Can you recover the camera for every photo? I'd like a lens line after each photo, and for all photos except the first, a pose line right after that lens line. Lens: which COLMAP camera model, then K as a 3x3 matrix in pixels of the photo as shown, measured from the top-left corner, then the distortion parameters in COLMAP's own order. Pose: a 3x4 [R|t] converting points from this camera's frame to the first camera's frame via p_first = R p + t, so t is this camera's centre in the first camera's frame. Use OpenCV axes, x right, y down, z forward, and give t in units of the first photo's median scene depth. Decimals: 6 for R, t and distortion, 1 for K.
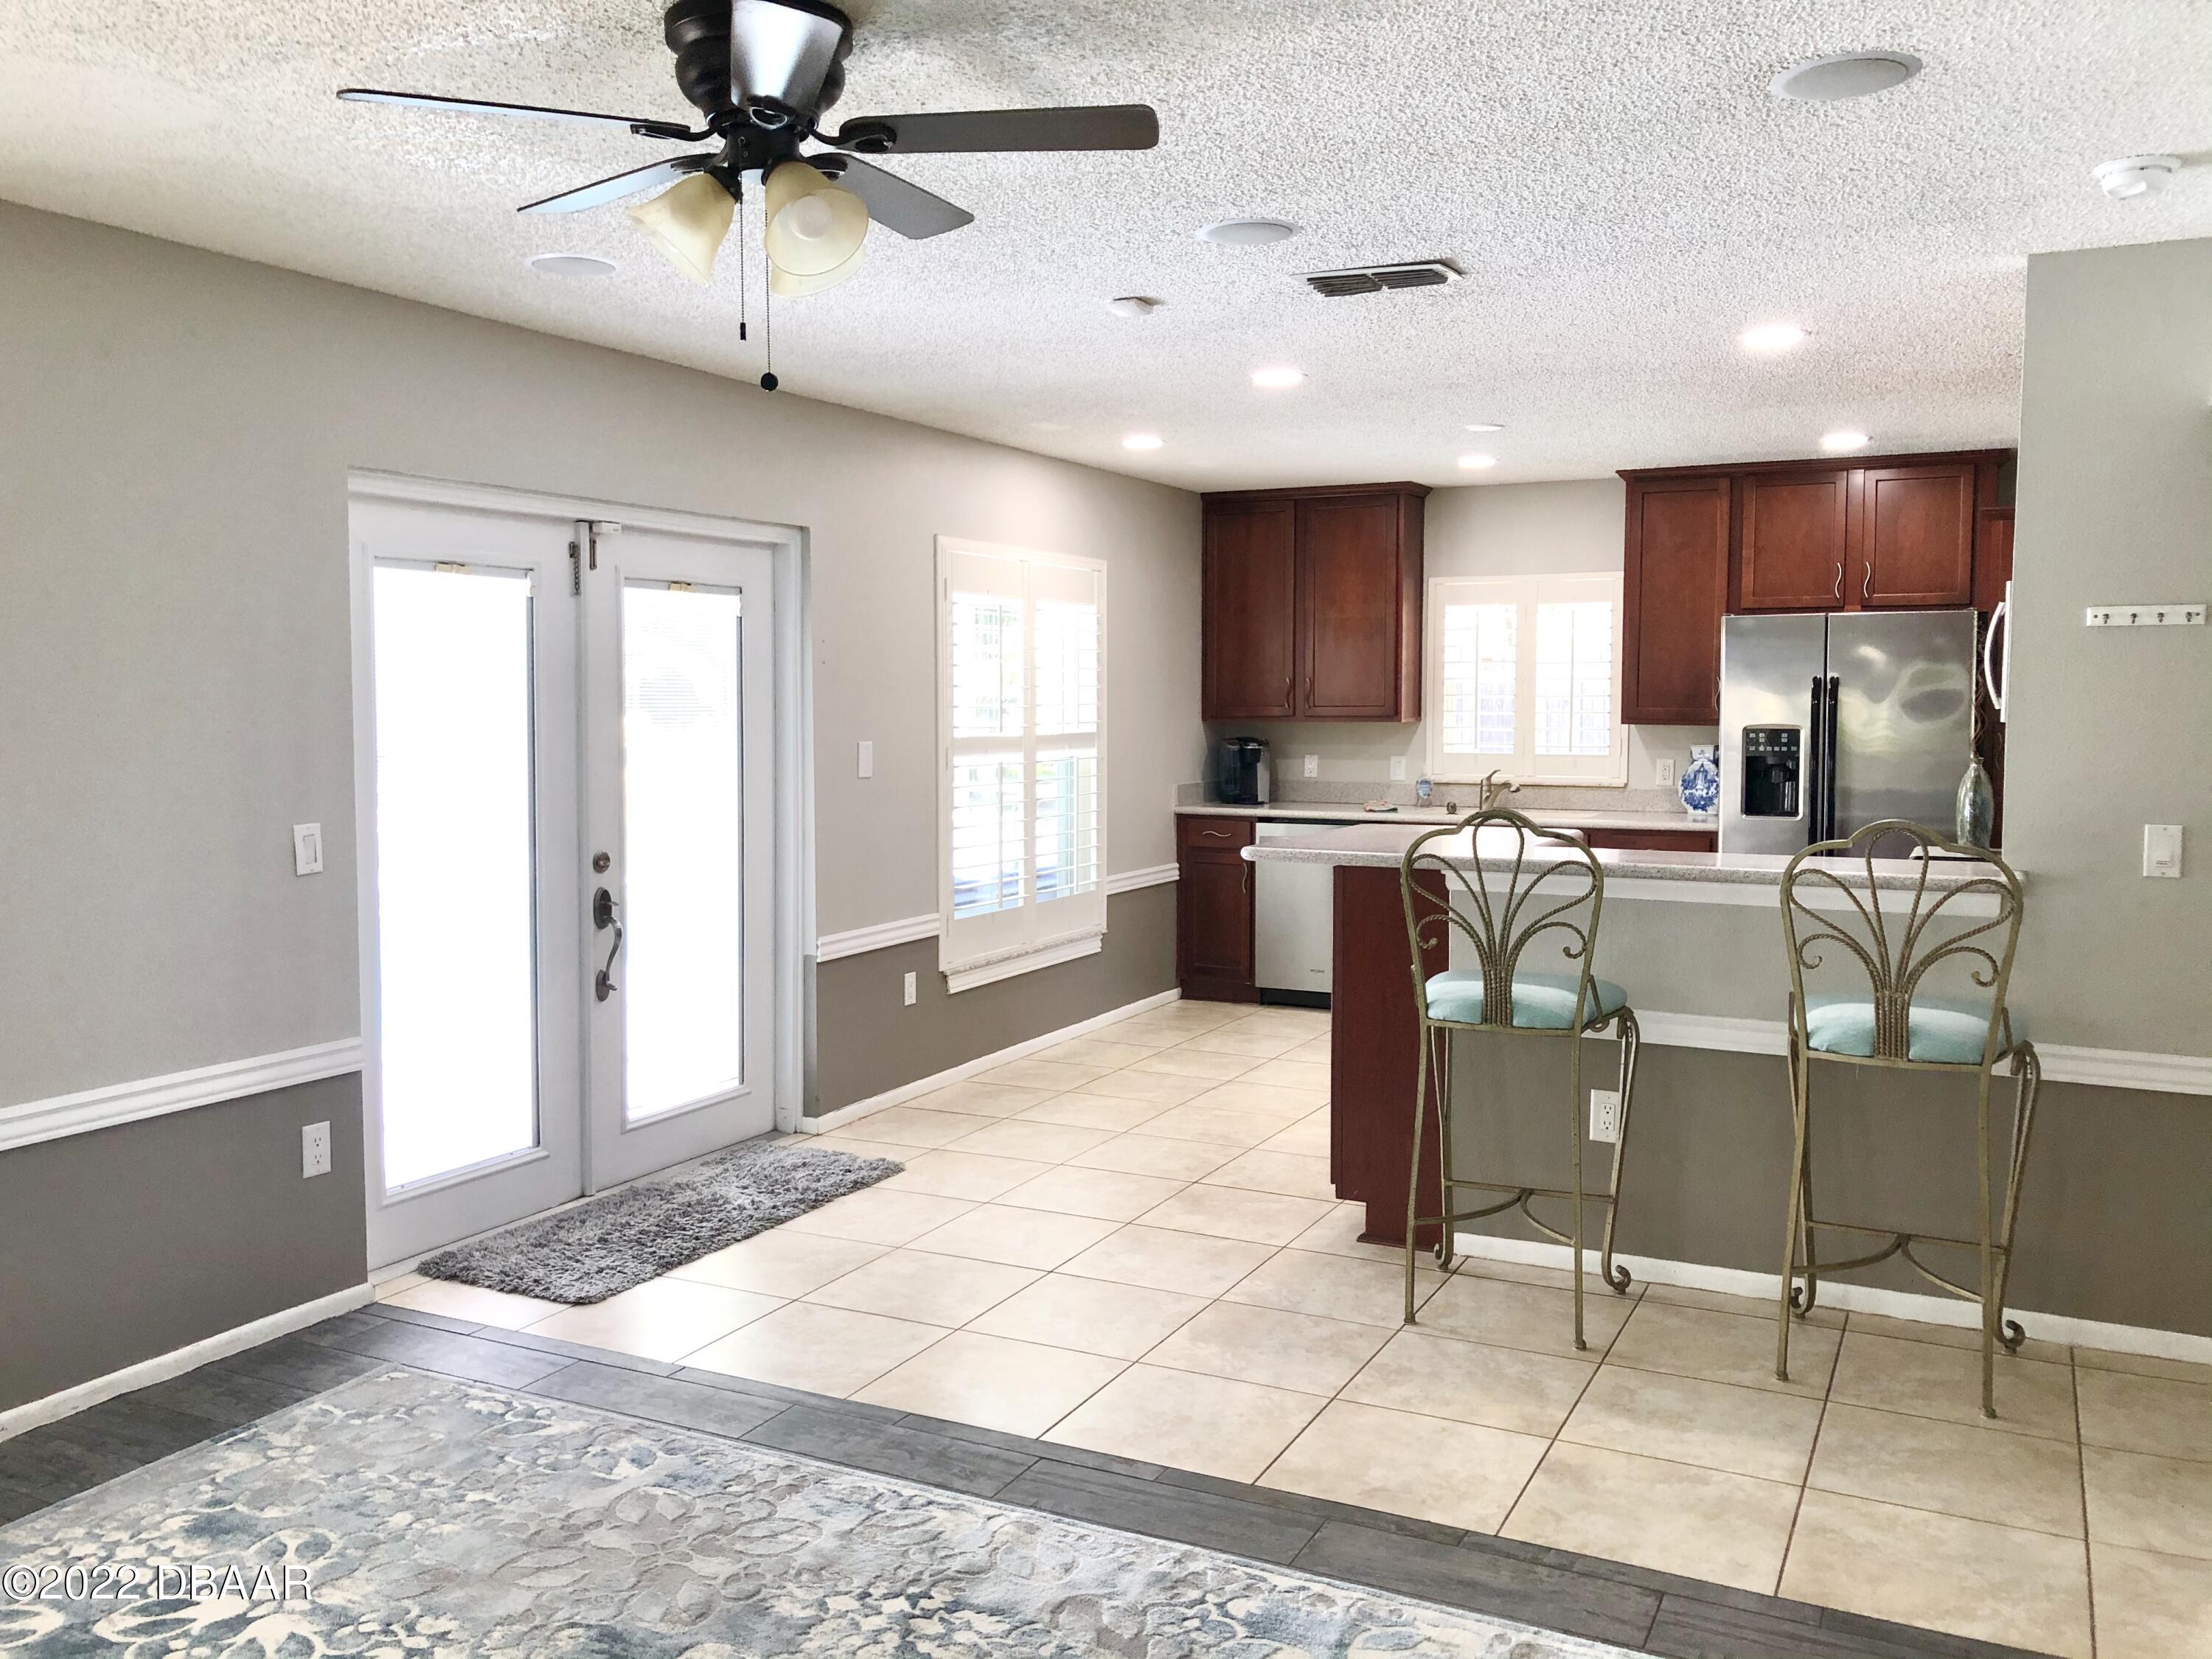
lens RADIAL K [[1817.2, 0, 1092.1], [0, 1817.2, 813.0], [0, 0, 1]] dist [0.041182, -0.040012]
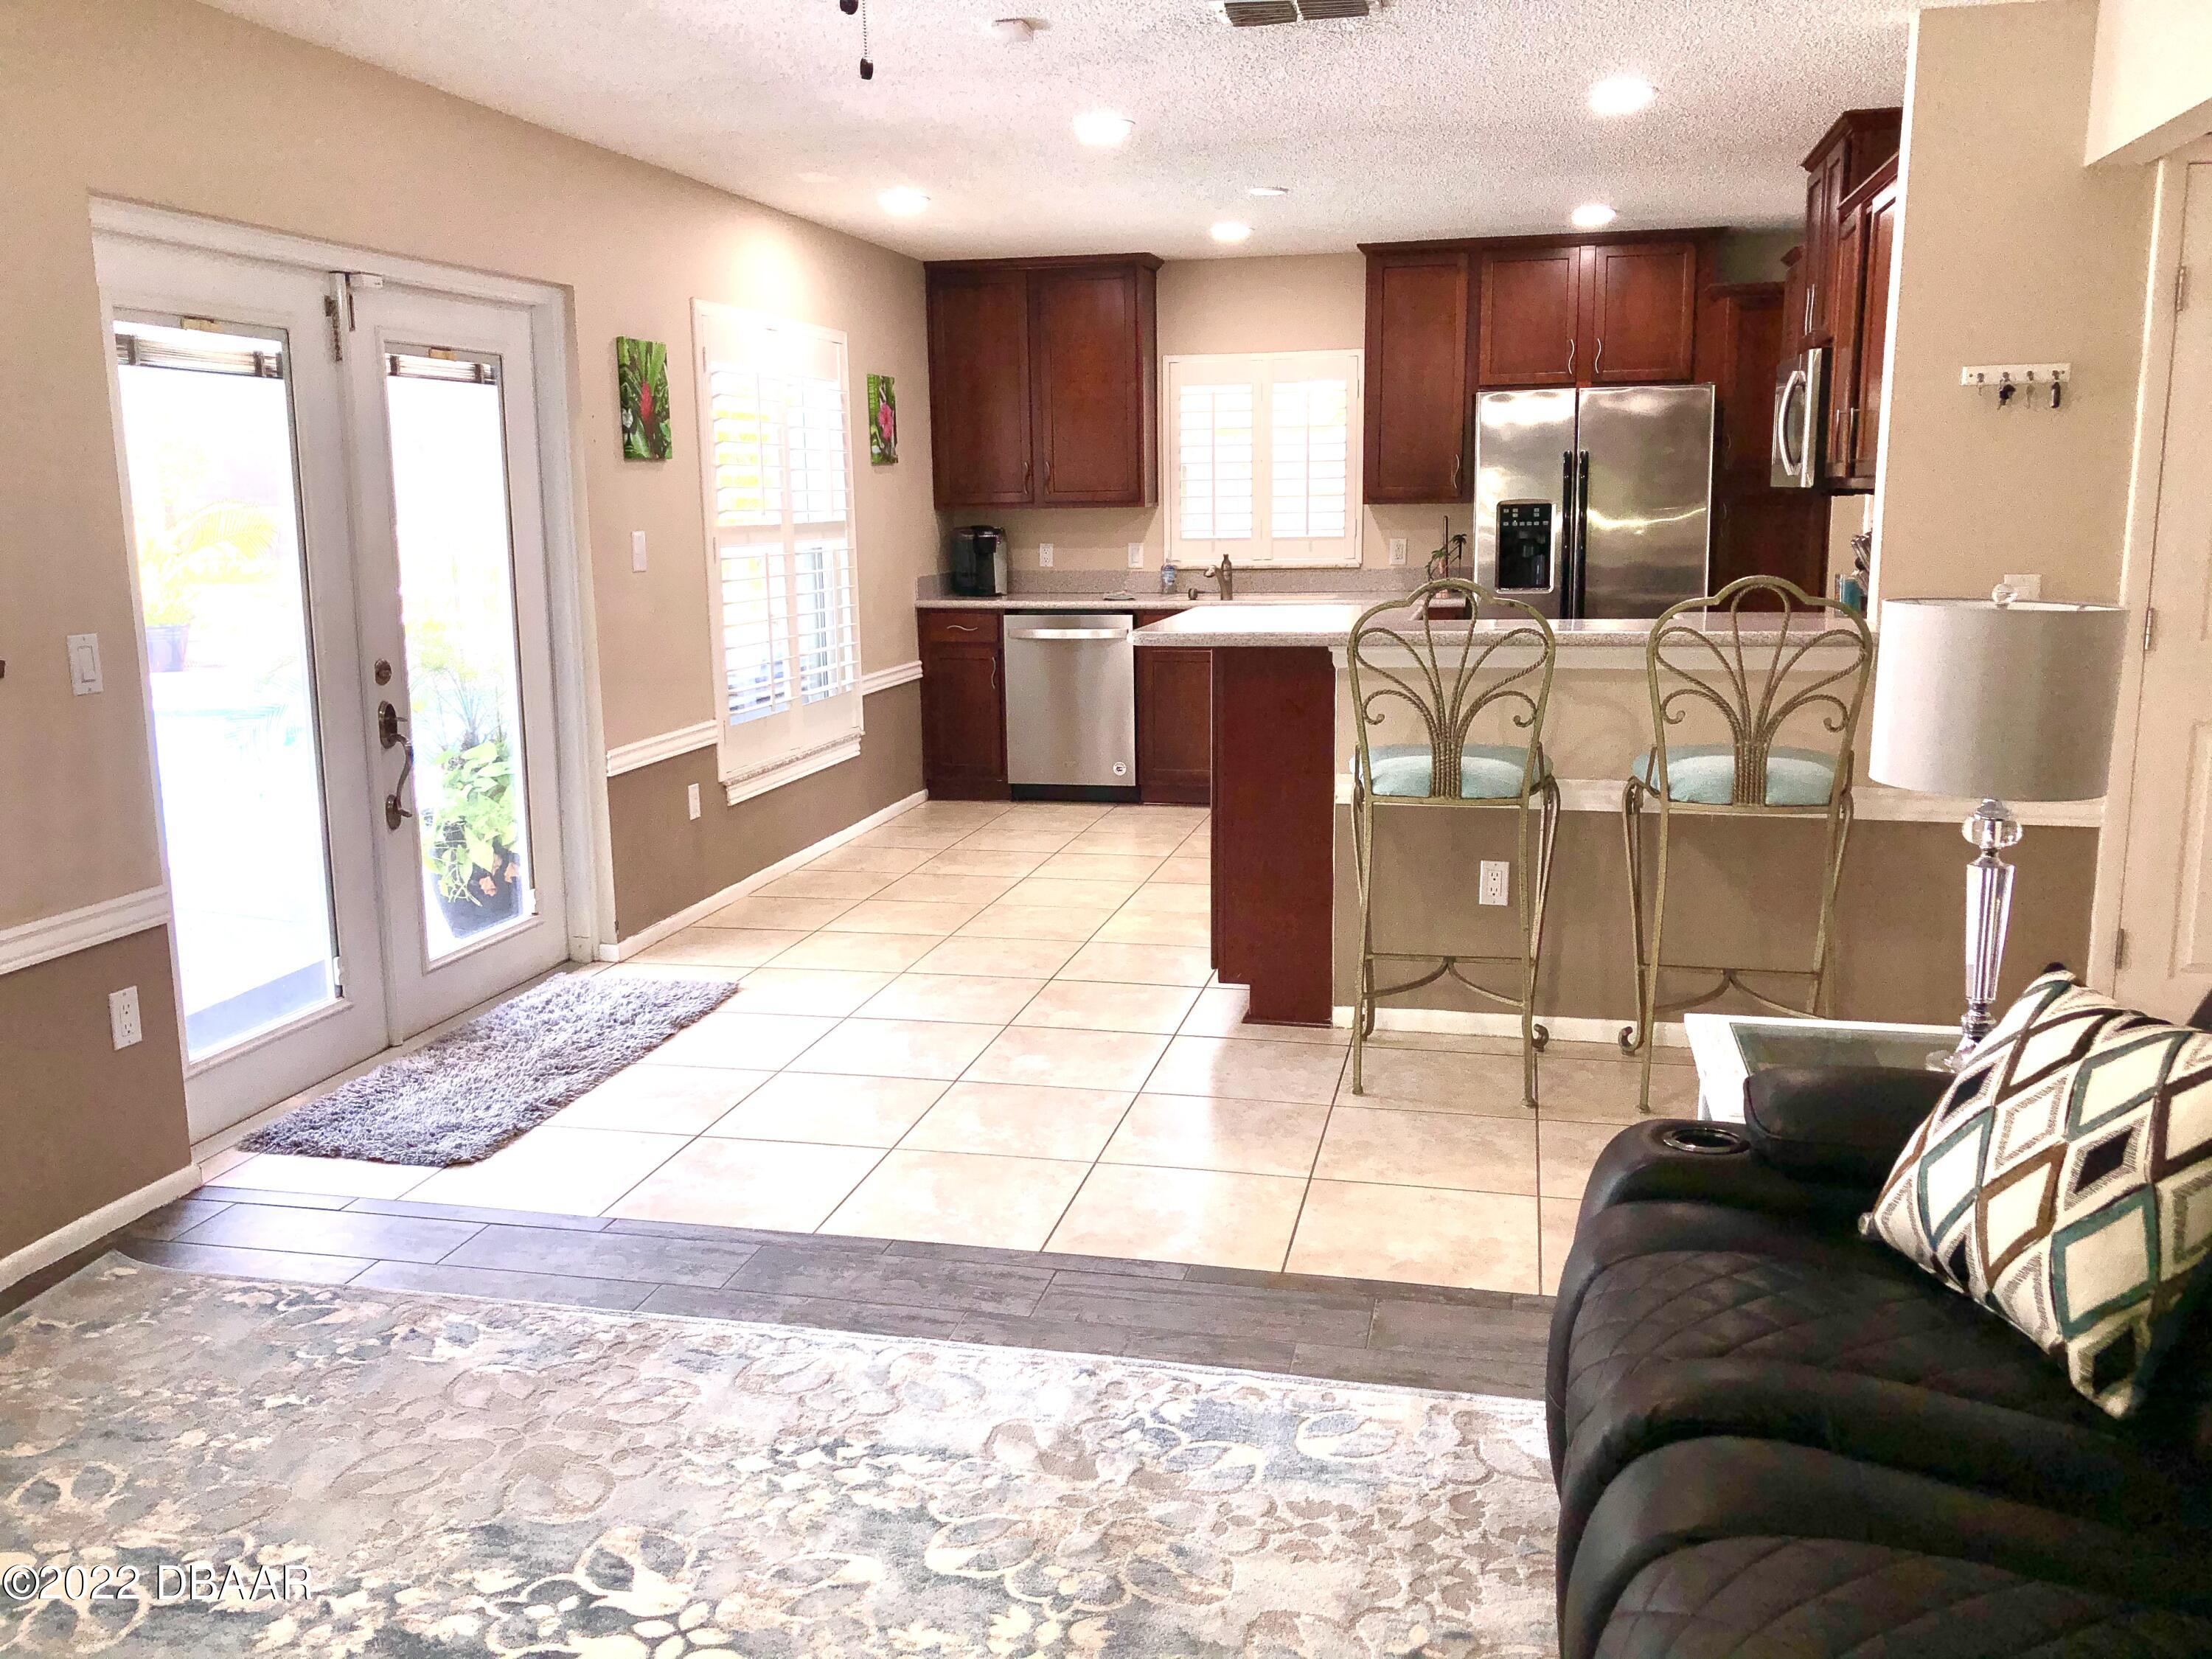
lens RADIAL K [[1817.2, 0, 1095.9], [0, 1817.2, 810.1], [0, 0, 1]] dist [0.041182, -0.040012]
pose [[0.971880, -0.055141, 0.228928, -0.126491], [0.030393, 0.993438, 0.110257, 0.005481], [-0.233506, -0.100199, 0.967179, 0.057416]]
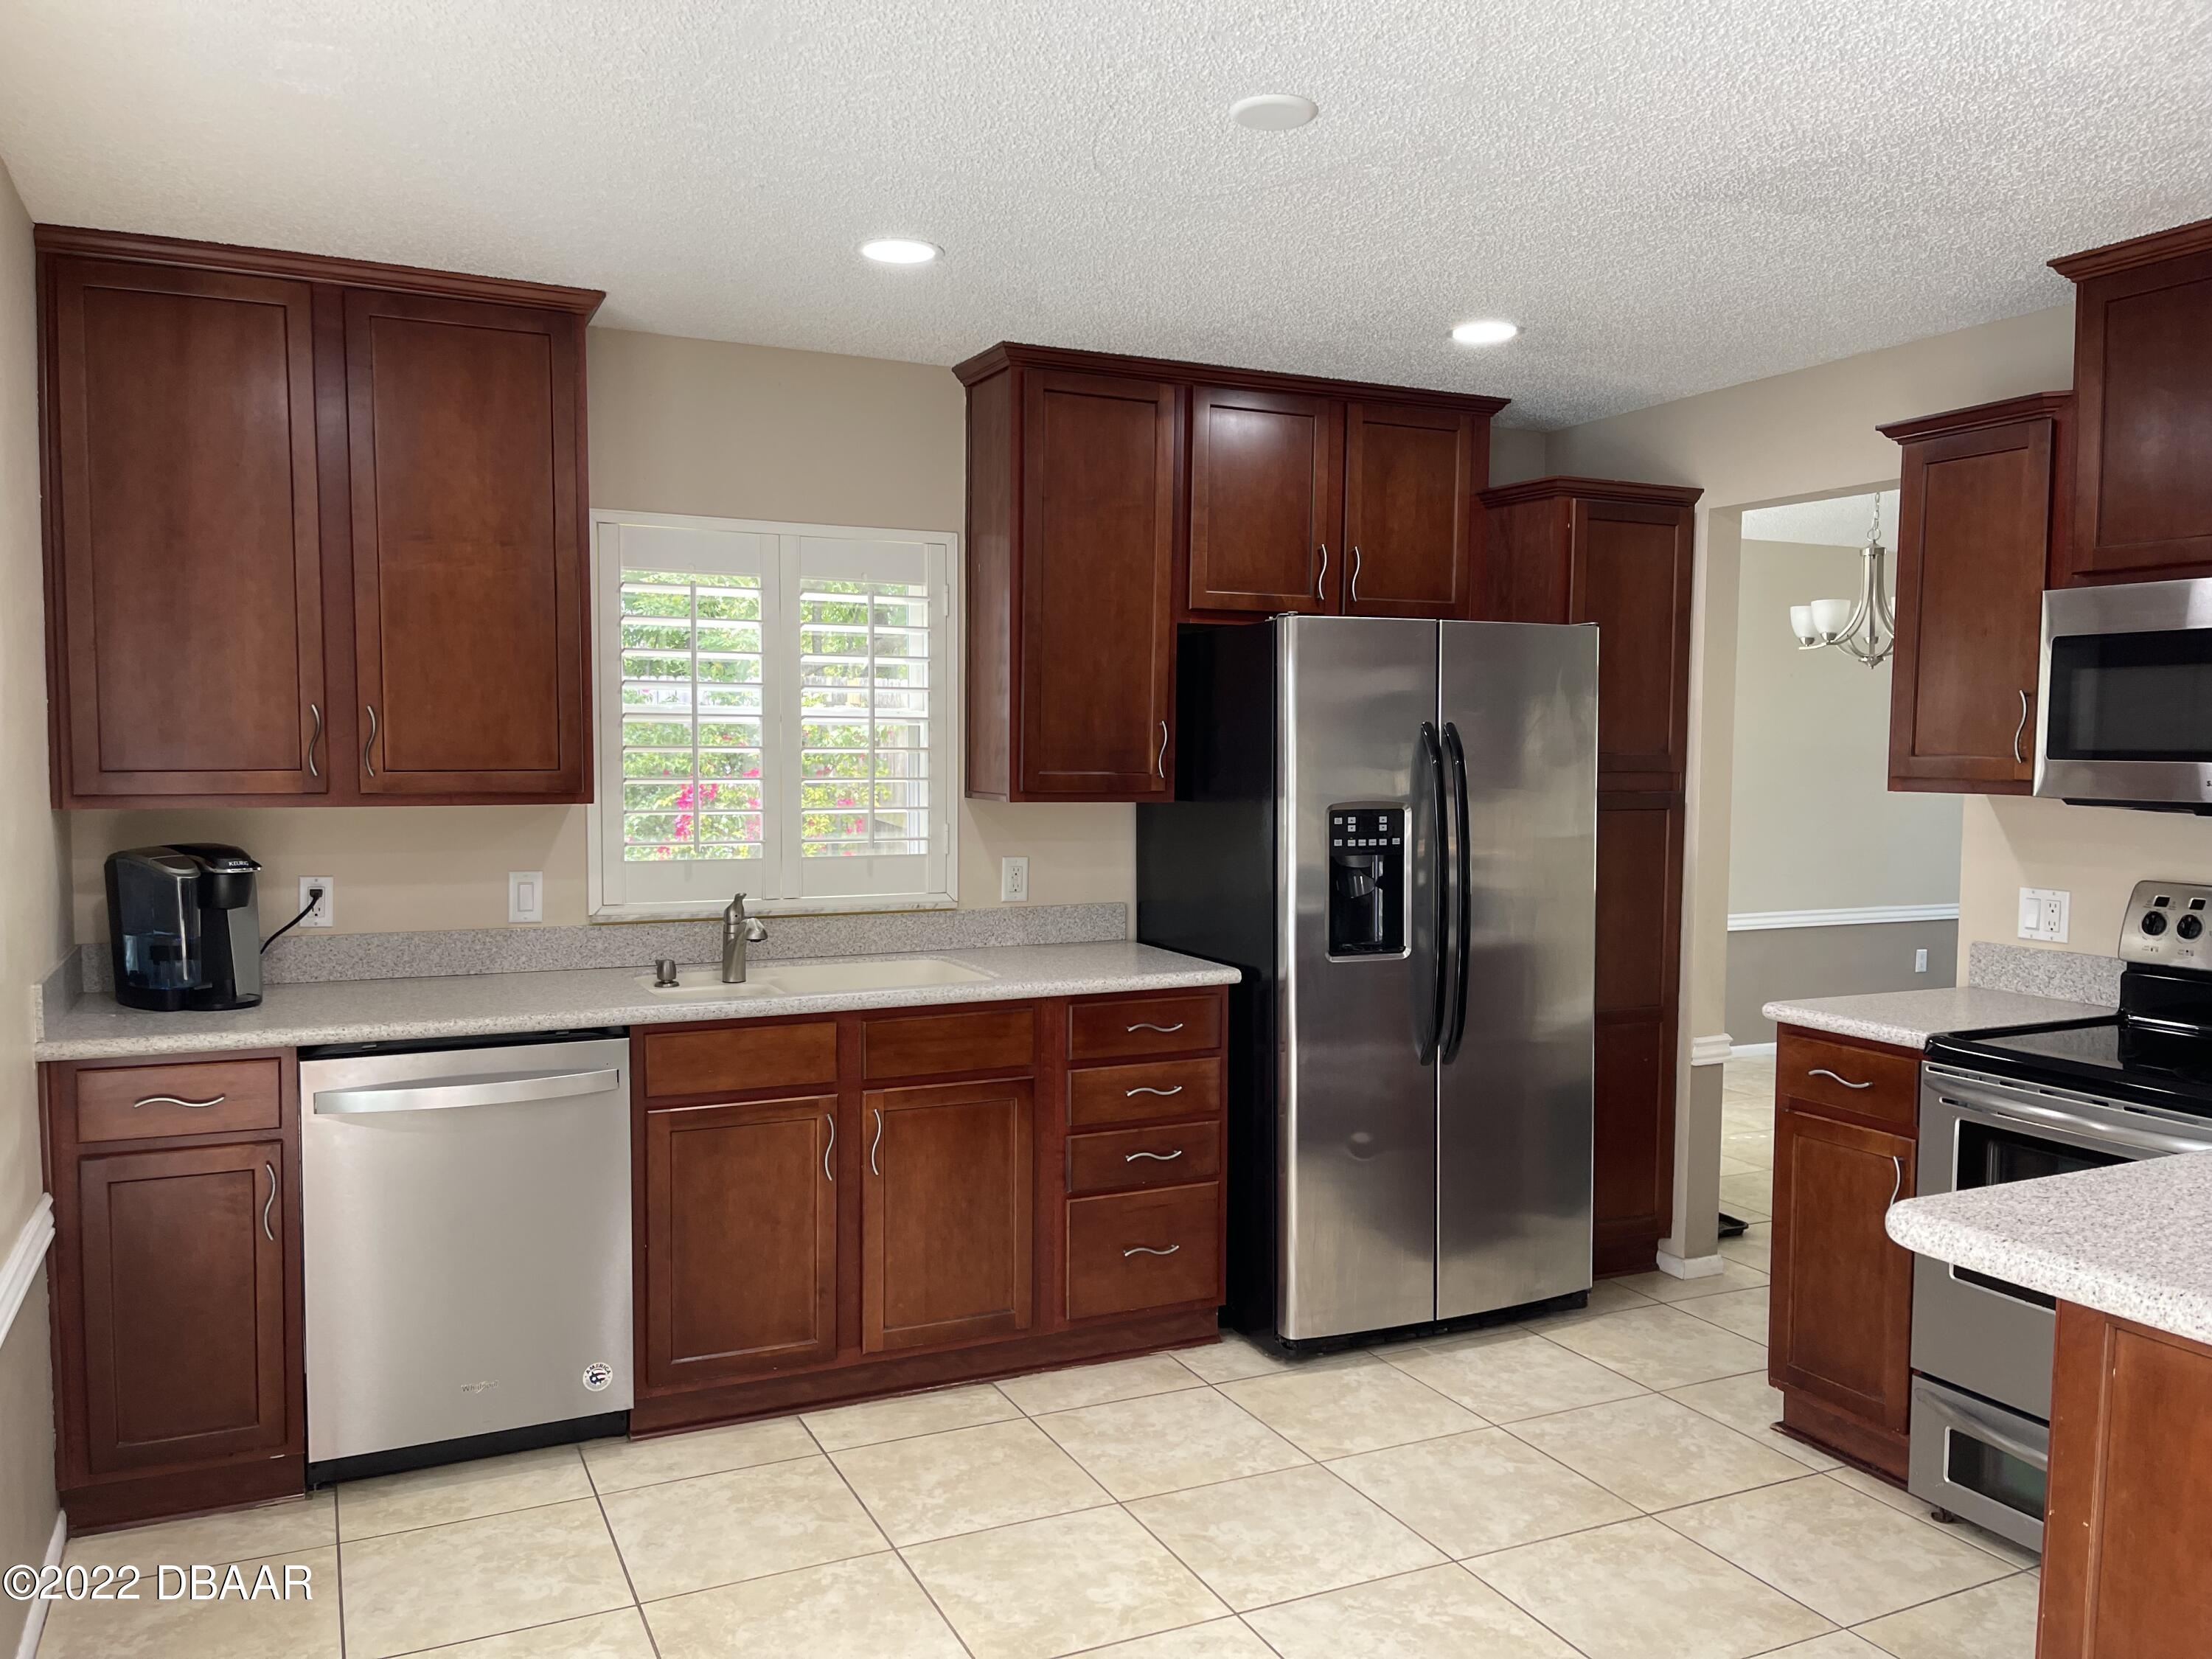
lens RADIAL K [[1678.8, 0, 1111.4], [0, 1678.8, 848.4], [0, 0, 1]] dist [0.057516, -0.059163]
pose [[0.613157, -0.044368, 0.788714, -0.134074], [0.044015, 0.998789, 0.021967, -0.059896], [-0.788734, 0.021246, 0.614367, 0.888757]]
